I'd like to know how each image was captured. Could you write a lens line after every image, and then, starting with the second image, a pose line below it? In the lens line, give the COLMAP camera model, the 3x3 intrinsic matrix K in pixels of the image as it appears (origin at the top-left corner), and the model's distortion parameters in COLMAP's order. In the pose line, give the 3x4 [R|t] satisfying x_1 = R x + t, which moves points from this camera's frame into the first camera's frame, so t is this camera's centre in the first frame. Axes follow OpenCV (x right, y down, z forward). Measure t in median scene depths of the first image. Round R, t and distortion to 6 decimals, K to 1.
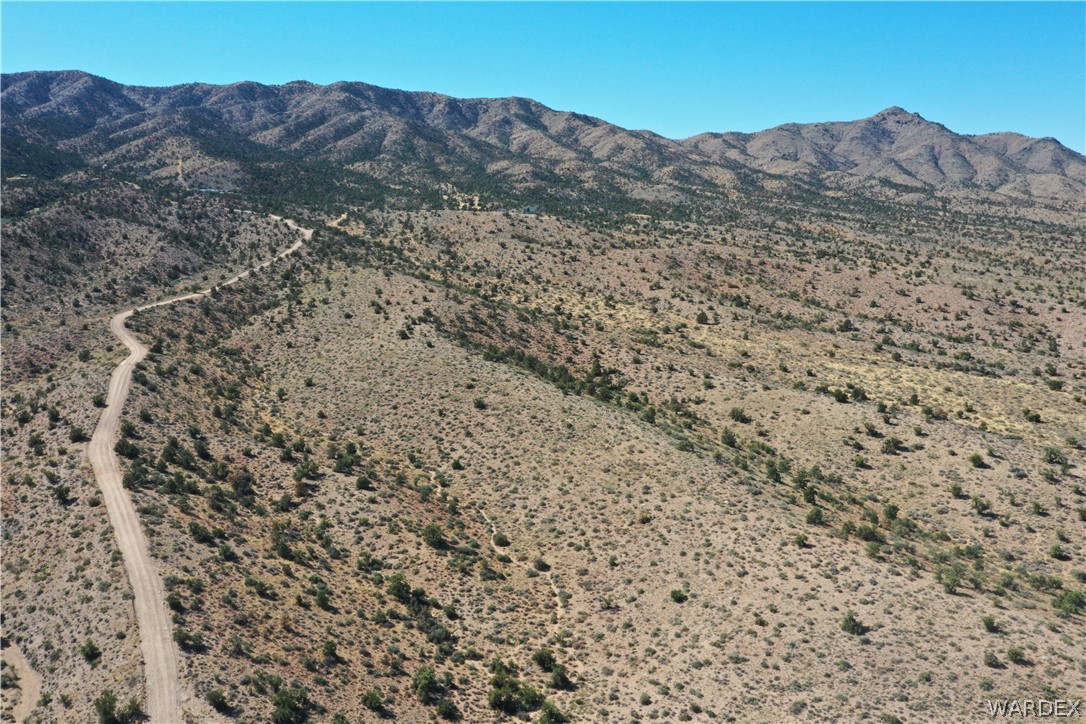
lens RADIAL K [[878.4, 0, 541.4], [0, 878.4, 361.8], [0, 0, 1]] dist [0.001968, -0.011550]
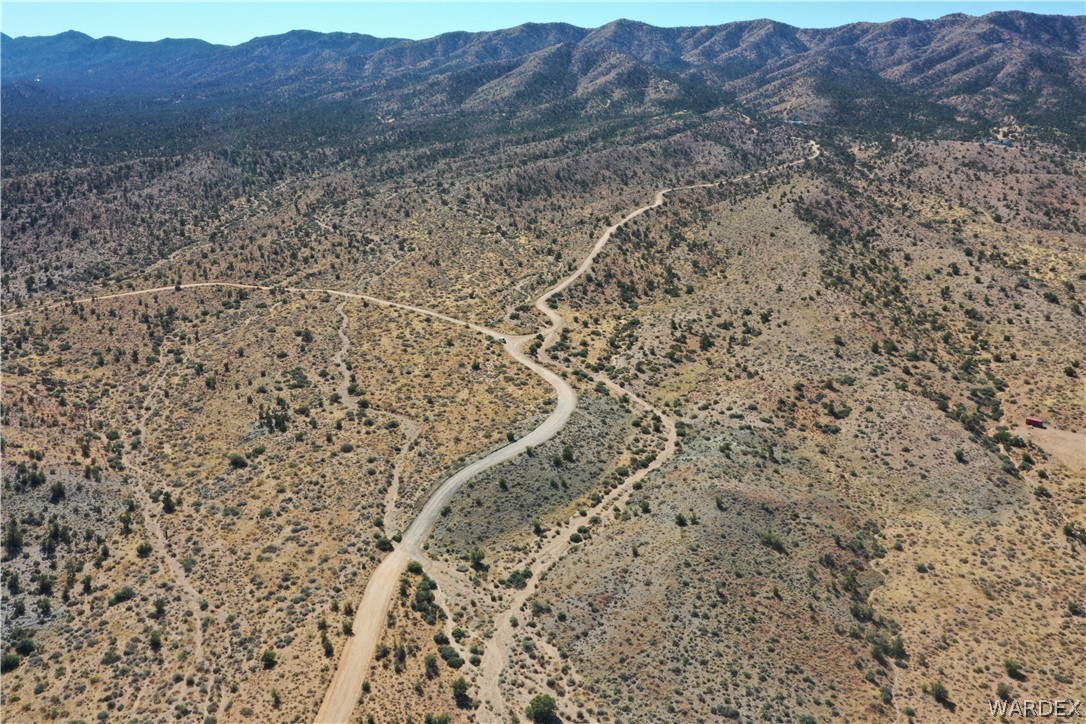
lens RADIAL K [[878.4, 0, 541.4], [0, 878.4, 361.8], [0, 0, 1]] dist [0.001968, -0.011550]
pose [[0.733534, 0.184933, -0.654009, 0.136568], [-0.130592, 0.982690, 0.131402, 0.020416], [0.666988, -0.010980, 0.744987, -0.134548]]
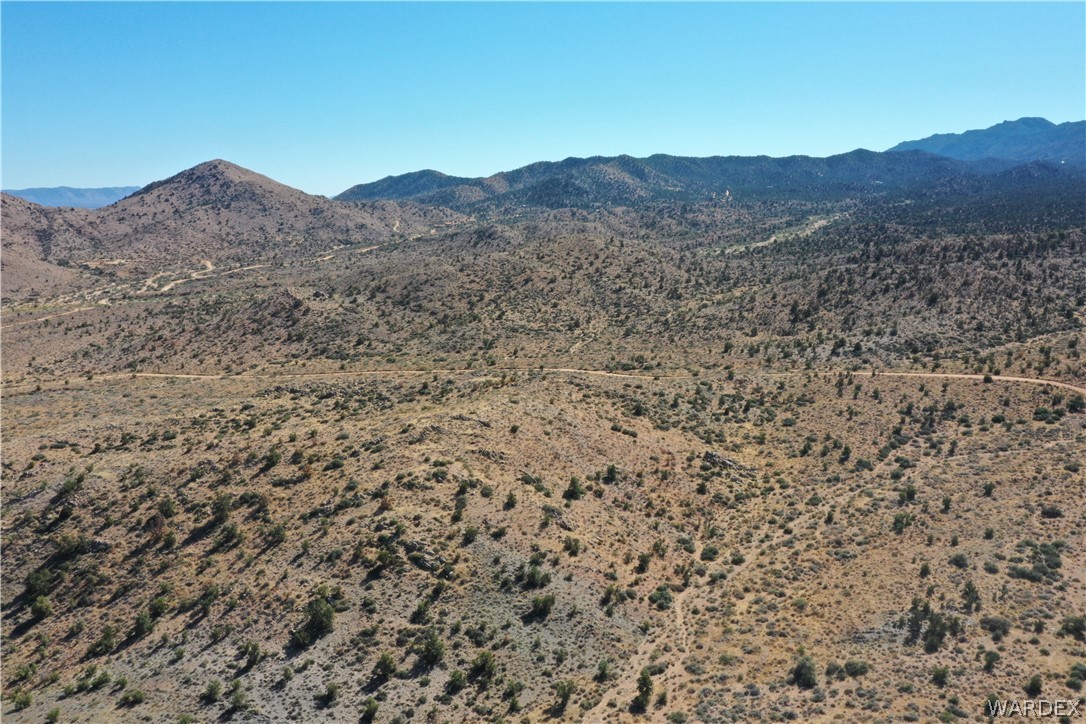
lens RADIAL K [[878.4, 0, 541.4], [0, 878.4, 361.8], [0, 0, 1]] dist [0.001968, -0.011550]
pose [[-0.220995, 0.172731, -0.959857, 0.088418], [-0.182178, 0.959557, 0.214621, 0.020793], [0.958109, 0.222295, -0.180589, -0.076009]]
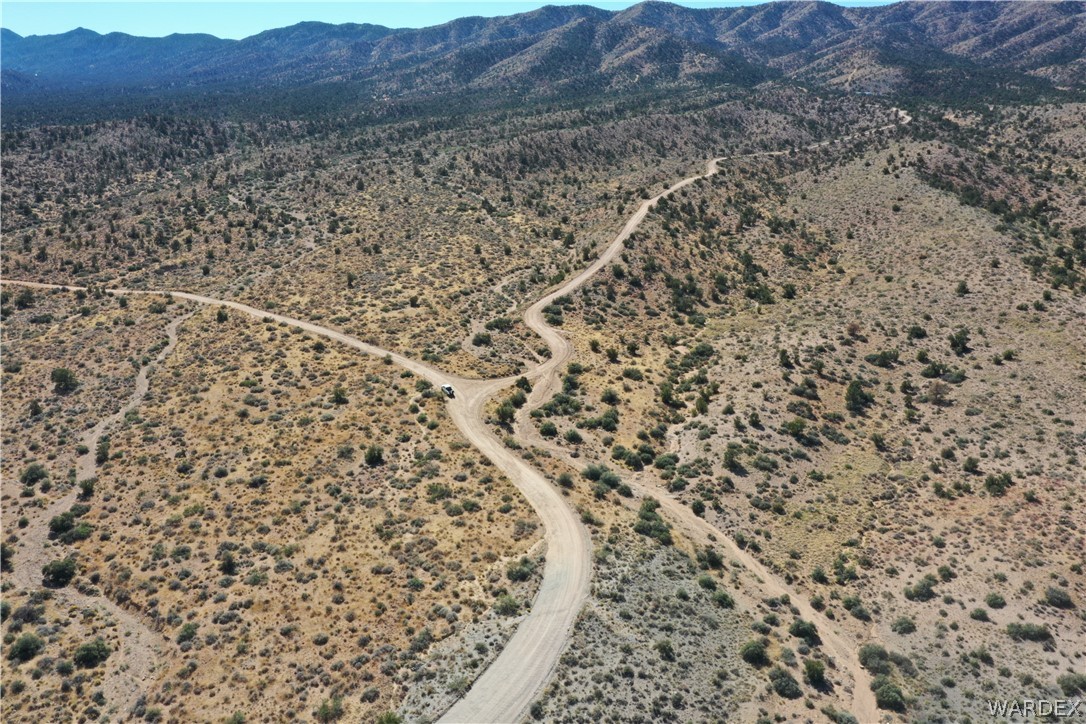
lens RADIAL K [[878.4, 0, 541.4], [0, 878.4, 361.8], [0, 0, 1]] dist [0.001968, -0.011550]
pose [[0.715206, 0.182762, -0.674595, 0.072389], [-0.128817, 0.983139, 0.129781, 0.025409], [0.686940, -0.005921, 0.726690, -0.056015]]
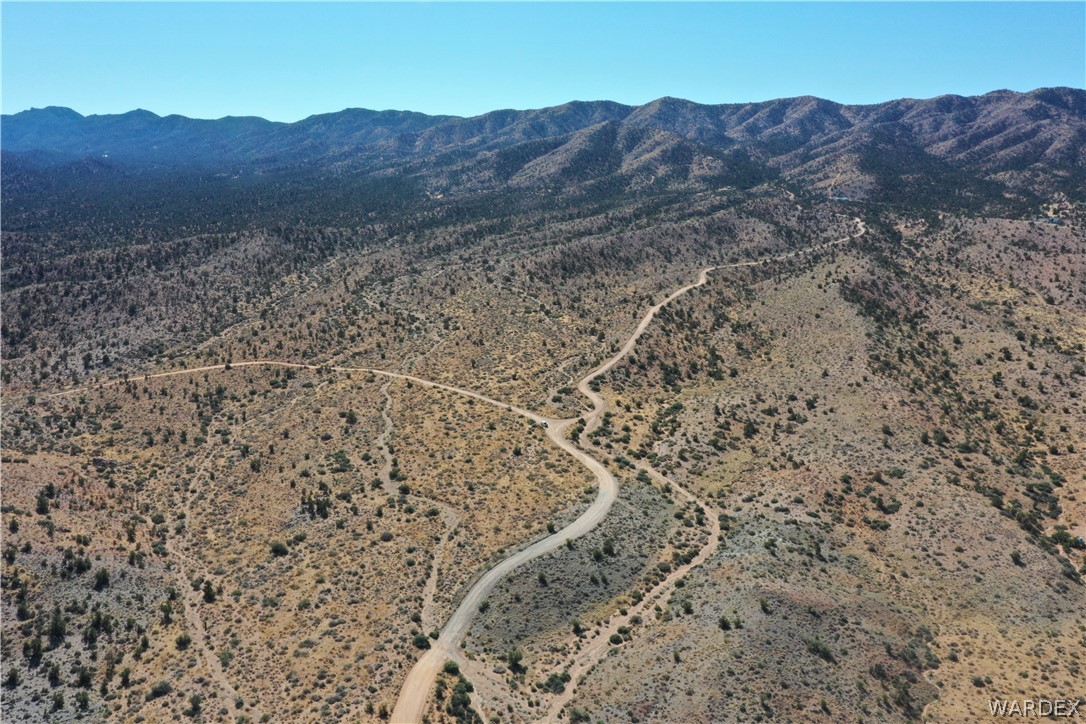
lens RADIAL K [[878.4, 0, 541.4], [0, 878.4, 361.8], [0, 0, 1]] dist [0.001968, -0.011550]
pose [[0.698255, 0.140699, -0.701886, 0.136133], [-0.136815, 0.988650, 0.062075, 0.016602], [0.702653, 0.052684, 0.709580, -0.134412]]
